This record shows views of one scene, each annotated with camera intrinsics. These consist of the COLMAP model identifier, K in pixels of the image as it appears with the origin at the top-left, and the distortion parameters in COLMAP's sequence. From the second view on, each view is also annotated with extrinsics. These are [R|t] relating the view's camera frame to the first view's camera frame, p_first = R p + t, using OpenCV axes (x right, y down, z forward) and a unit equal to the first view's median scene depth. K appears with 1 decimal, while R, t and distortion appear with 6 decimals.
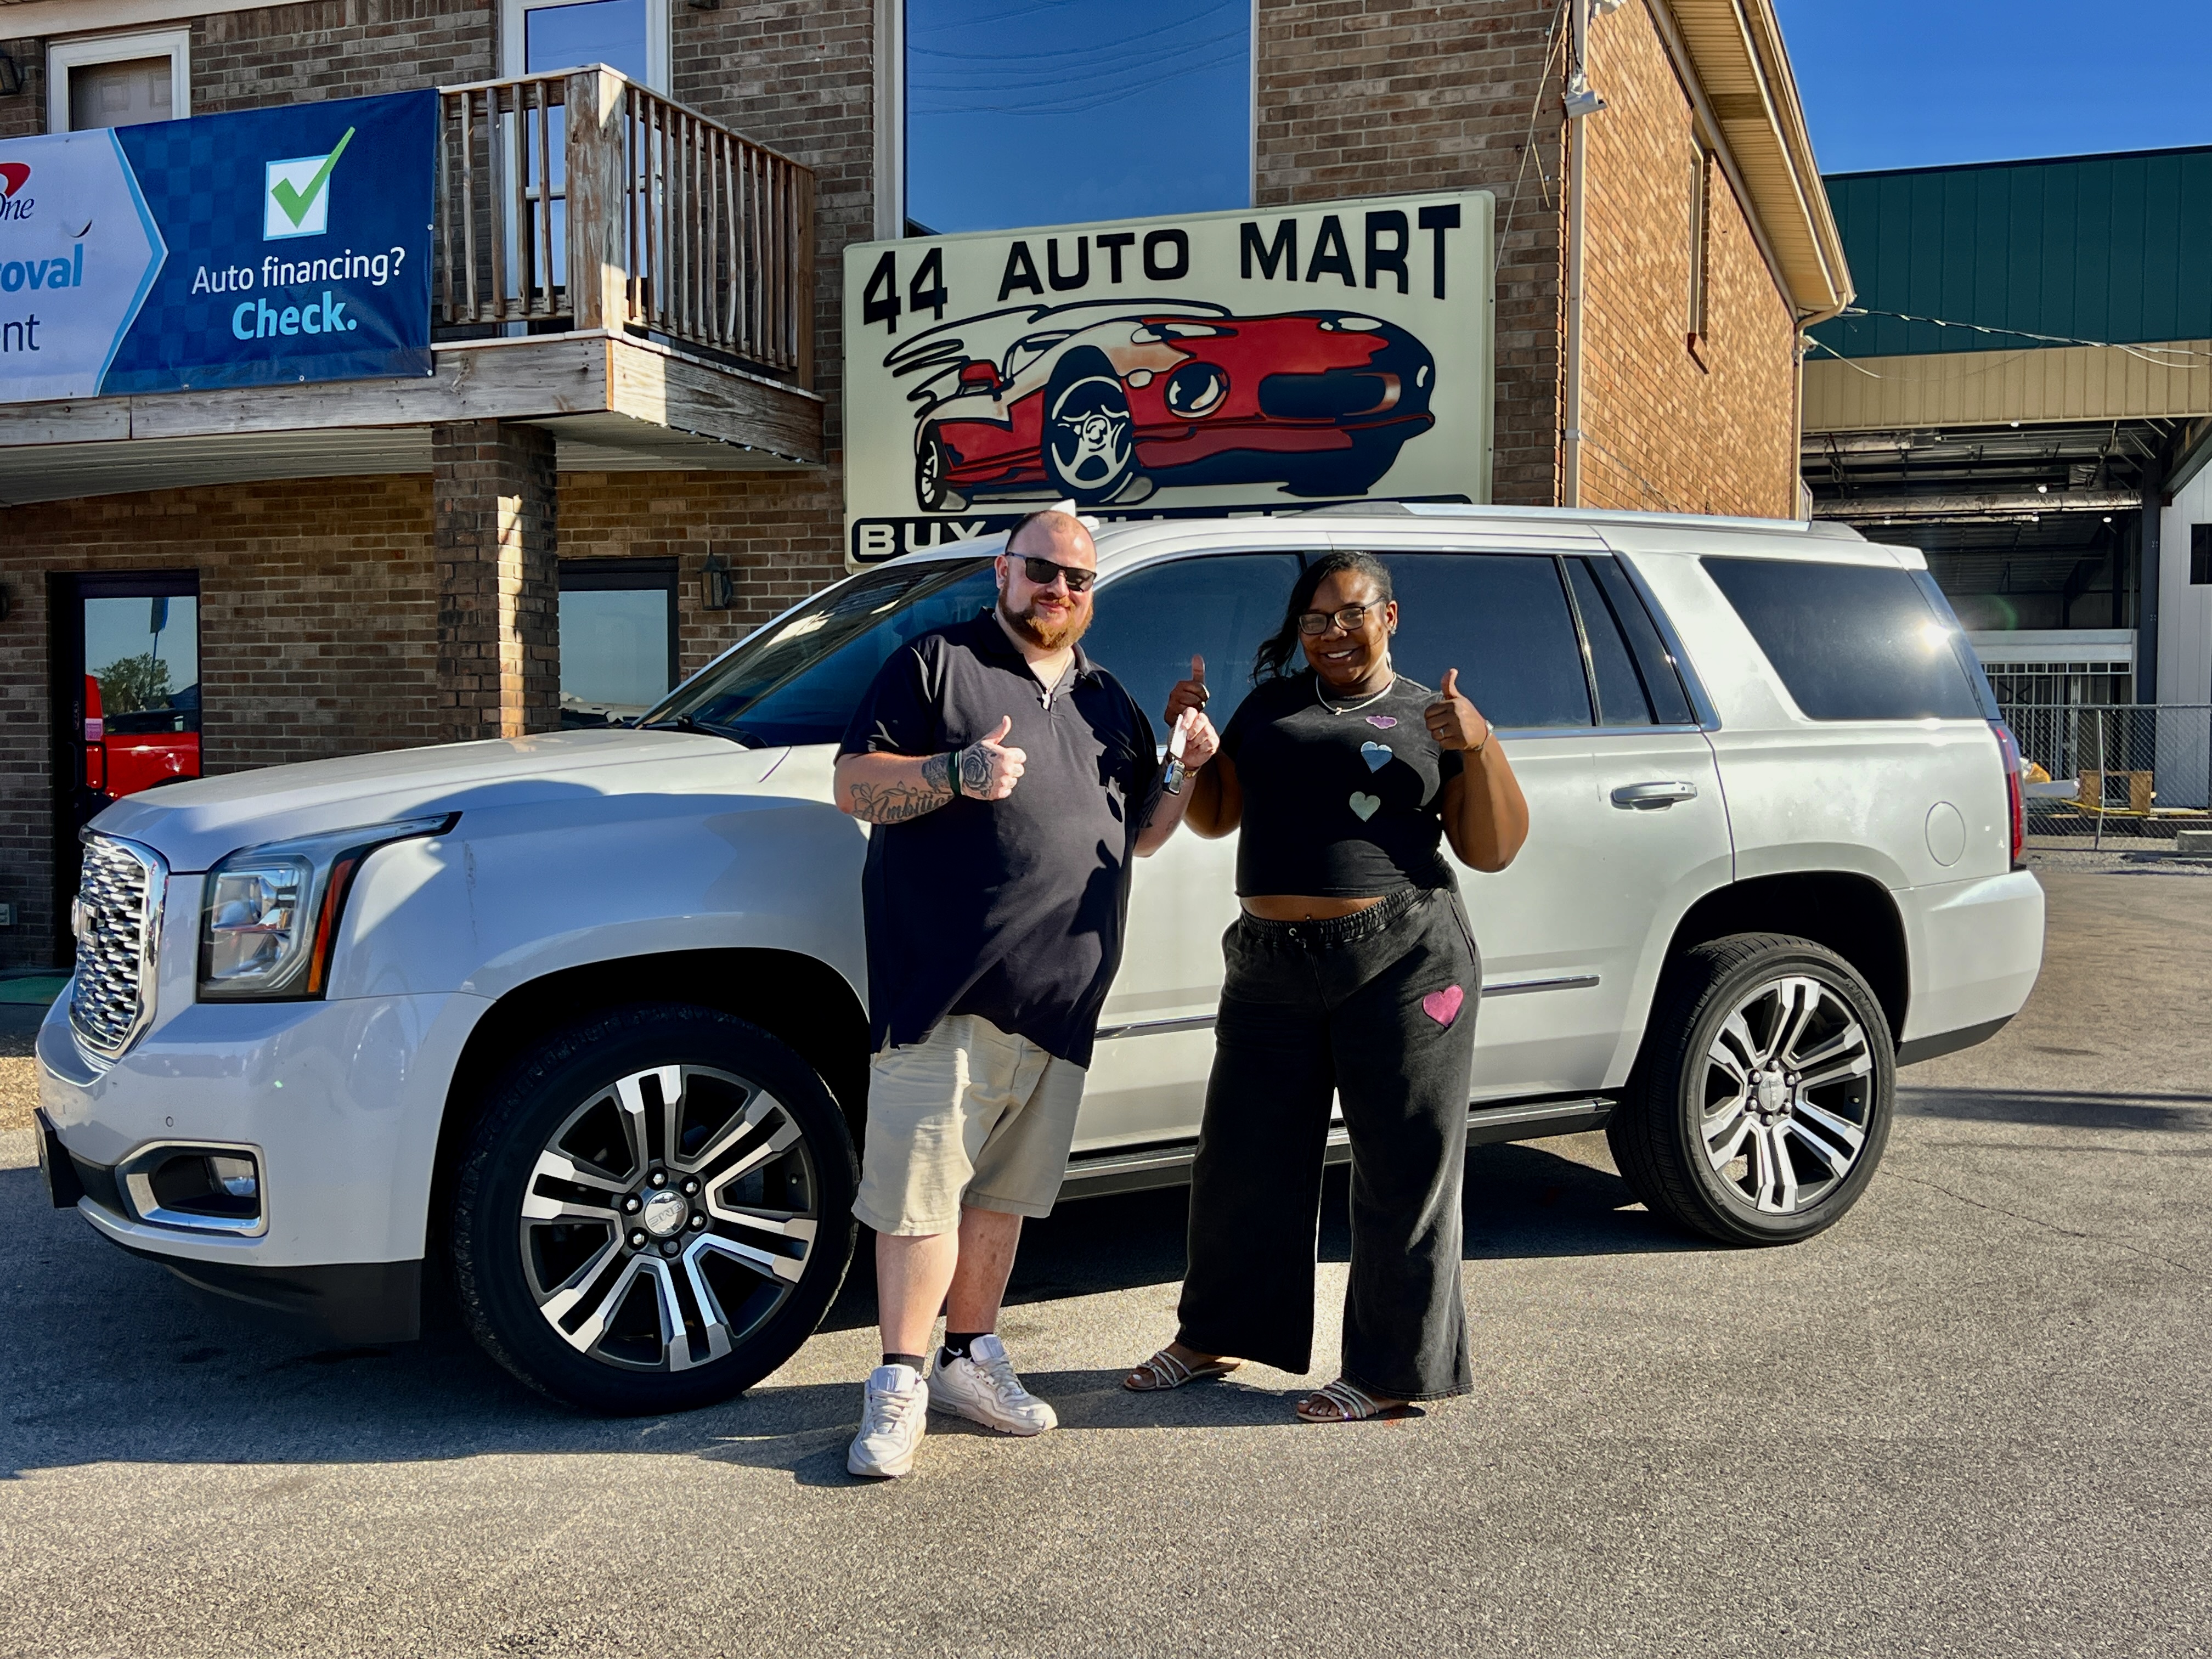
lens RADIAL K [[2277.4, 0, 1106.0], [0, 2277.4, 829.5], [0, 0, 1]] dist [0.068706, -0.123942]
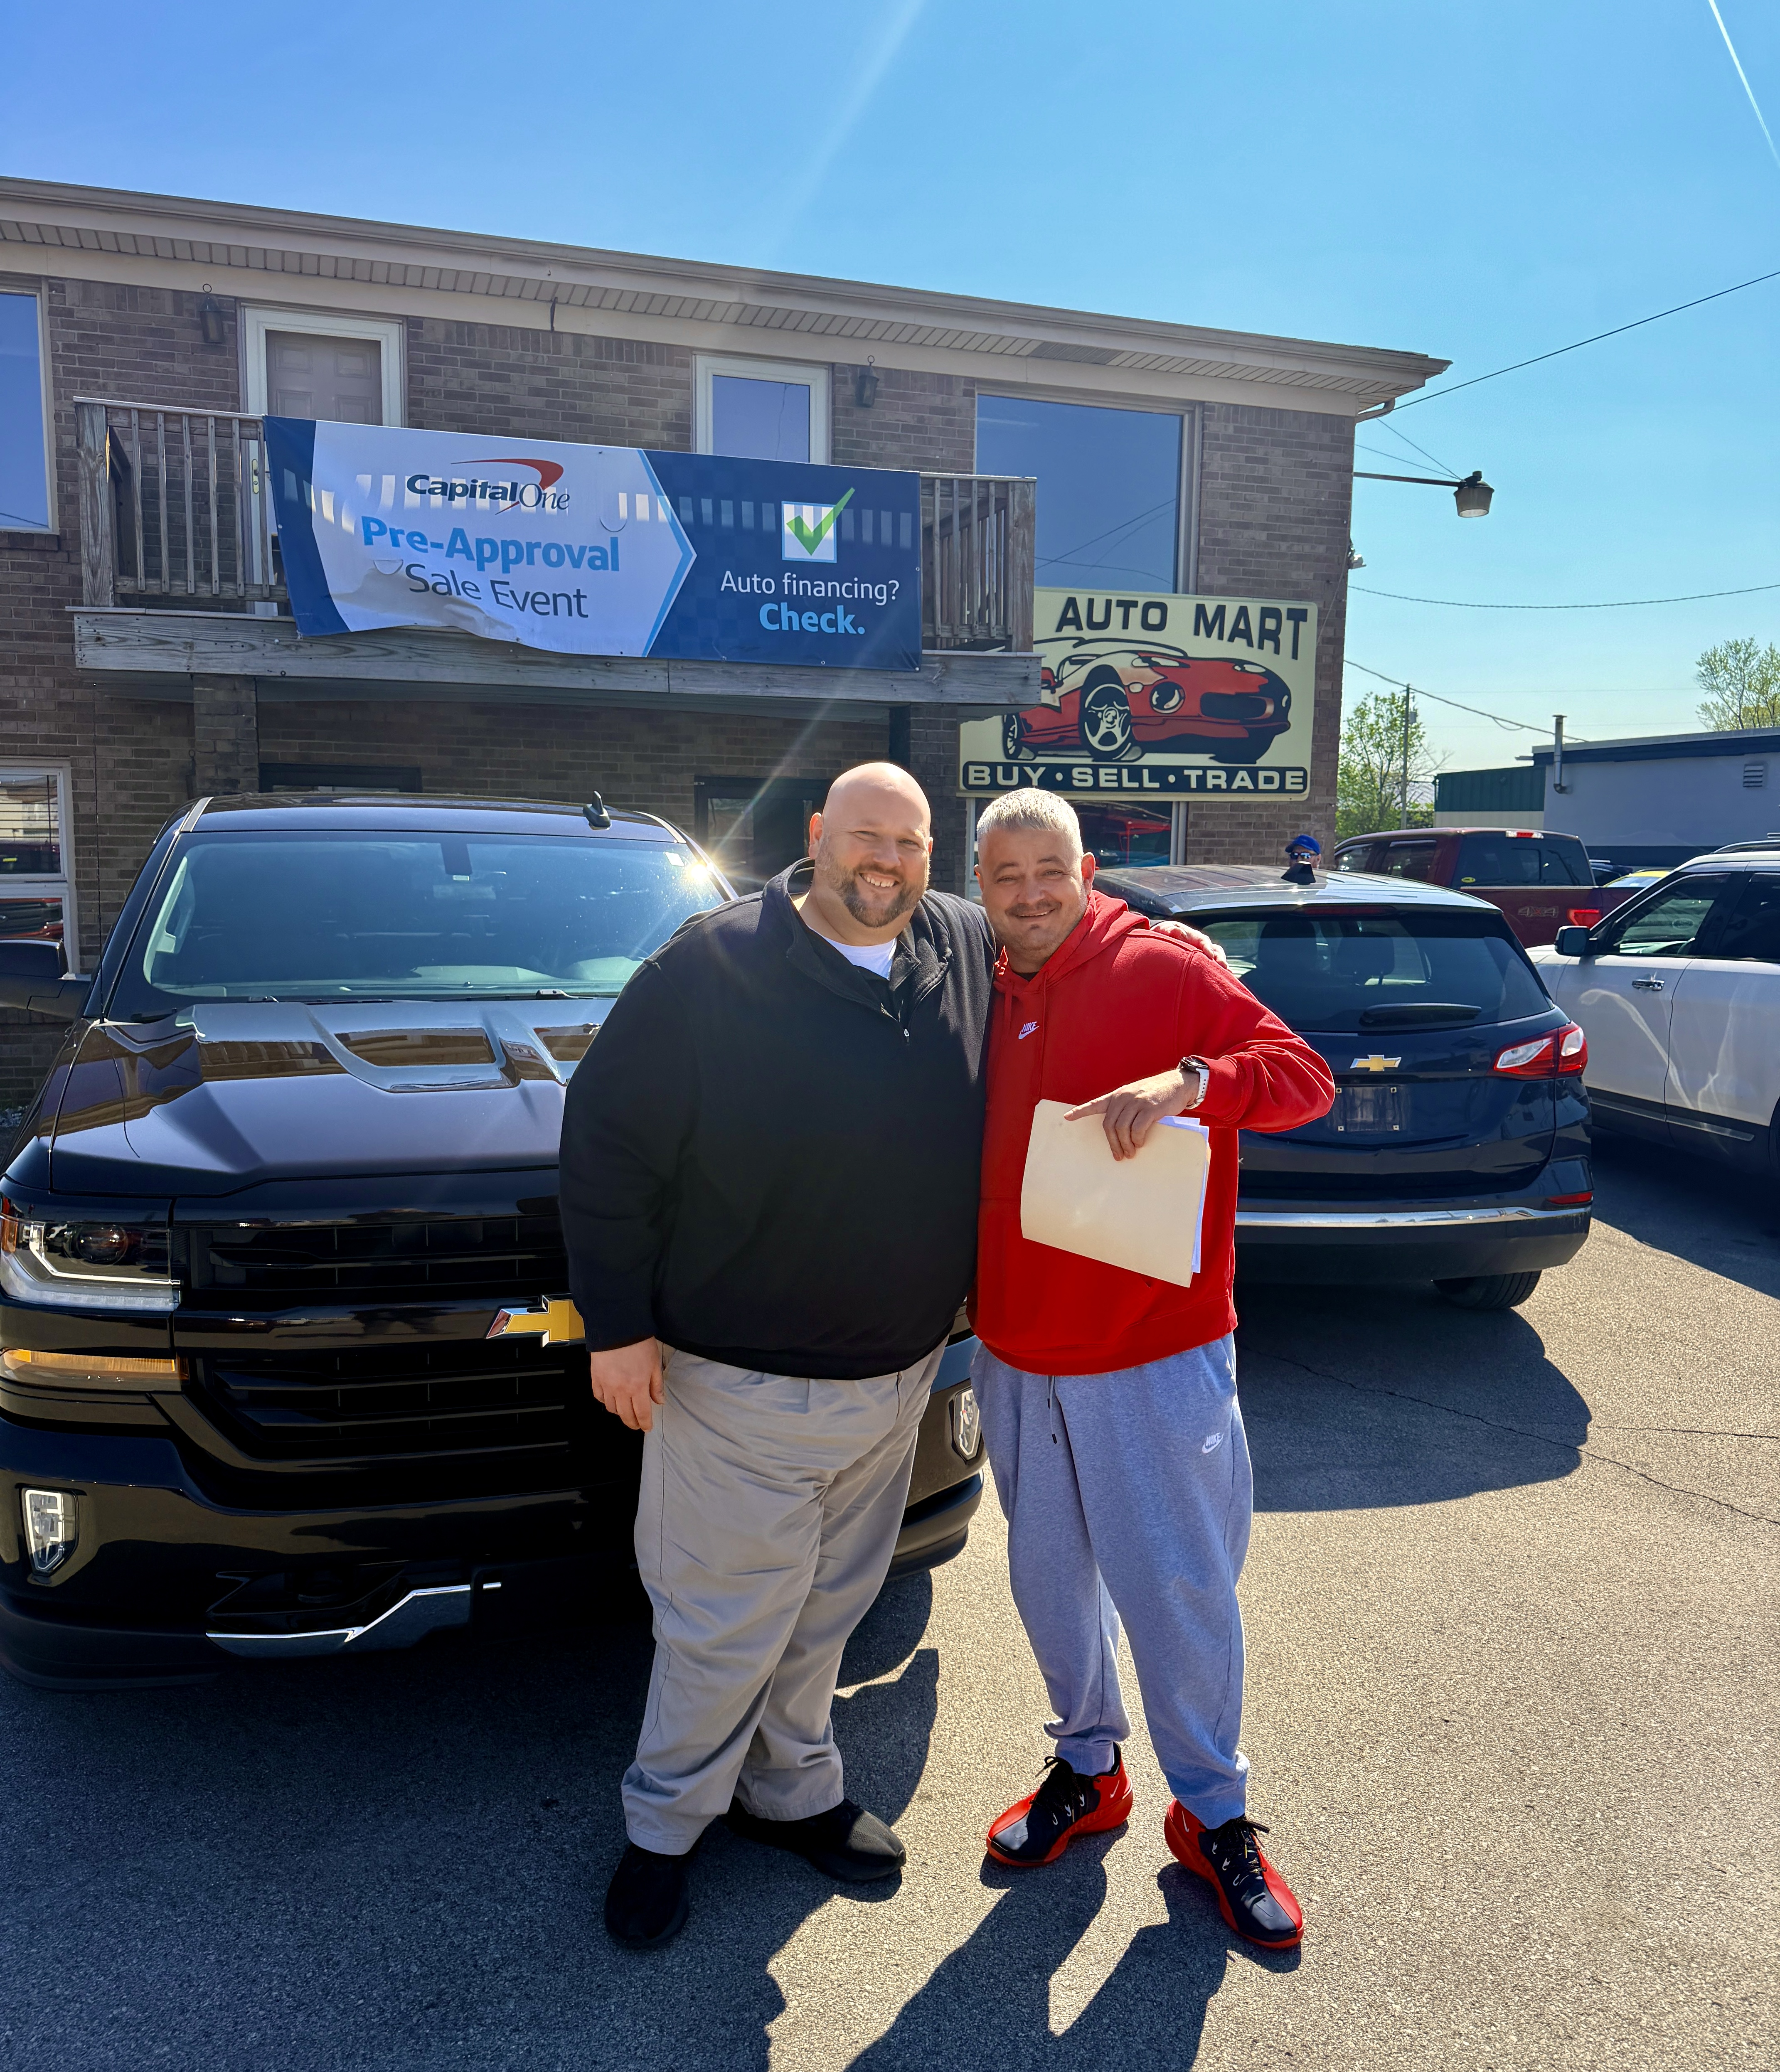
lens RADIAL K [[1672.5, 0, 890.0], [0, 1672.5, 1036.0], [0, 0, 1]] dist [0.152688, -0.318311]
pose [[0.766897, -0.069651, 0.637980, -0.966561], [0.019453, 0.996159, 0.085371, -0.049778], [-0.641475, -0.053060, 0.765306, 0.138896]]
